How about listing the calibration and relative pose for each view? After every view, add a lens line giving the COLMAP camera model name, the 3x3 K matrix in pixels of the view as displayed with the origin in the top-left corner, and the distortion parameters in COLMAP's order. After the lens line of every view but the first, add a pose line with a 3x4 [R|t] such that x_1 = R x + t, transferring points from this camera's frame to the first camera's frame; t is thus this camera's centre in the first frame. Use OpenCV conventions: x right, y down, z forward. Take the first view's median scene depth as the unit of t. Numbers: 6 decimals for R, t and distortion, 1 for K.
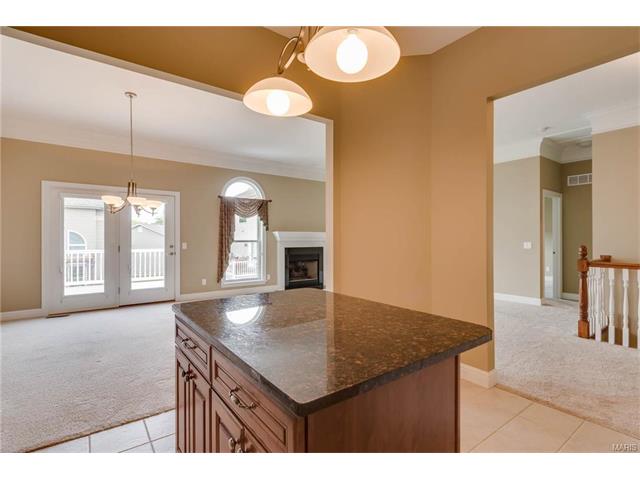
lens RADIAL K [[318.9, 0, 318.0], [0, 318.9, 242.6], [0, 0, 1]] dist [-0.000466, -0.003245]
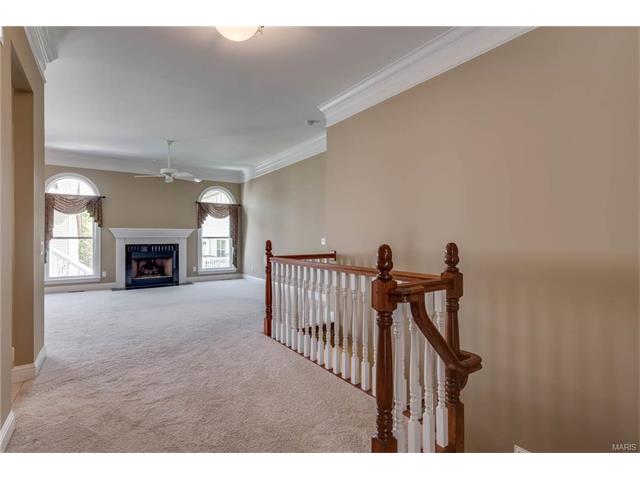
lens RADIAL K [[318.9, 0, 323.6], [0, 318.9, 235.8], [0, 0, 1]] dist [-0.000466, -0.003245]
pose [[0.999642, -0.000963, -0.026750, 0.546009], [0.000621, 0.999918, -0.012808, 0.002531], [0.026760, 0.012787, 0.999560, 0.031632]]
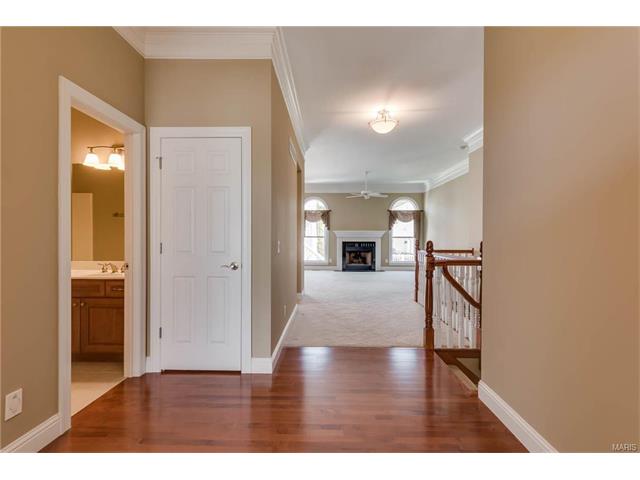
lens RADIAL K [[318.9, 0, 319.1], [0, 318.9, 239.7], [0, 0, 1]] dist [-0.000466, -0.003245]
pose [[0.780328, 0.011146, -0.625271, 0.747870], [-0.012019, 0.999924, 0.002825, 0.005346], [0.625255, 0.005311, 0.780402, -0.220349]]
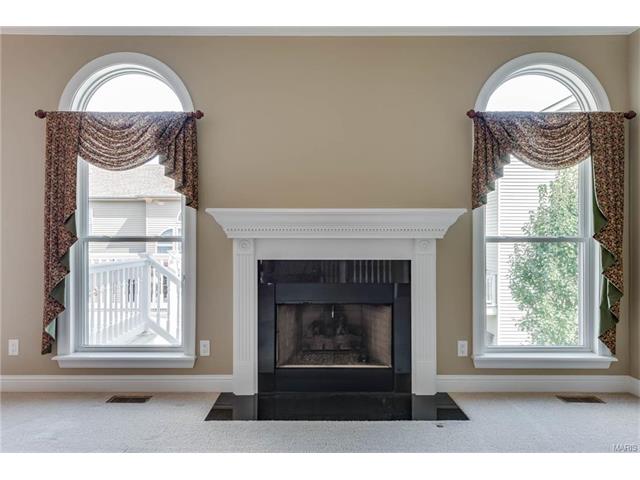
lens RADIAL K [[452.0, 0, 320.7], [0, 452.0, 245.6], [0, 0, 1]] dist [0.014767, 0.001333]
pose [[0.800329, 0.005257, -0.599538, 0.220114], [-0.008137, 0.999965, -0.002095, 0.002440], [0.599506, 0.006555, 0.800343, 0.691866]]
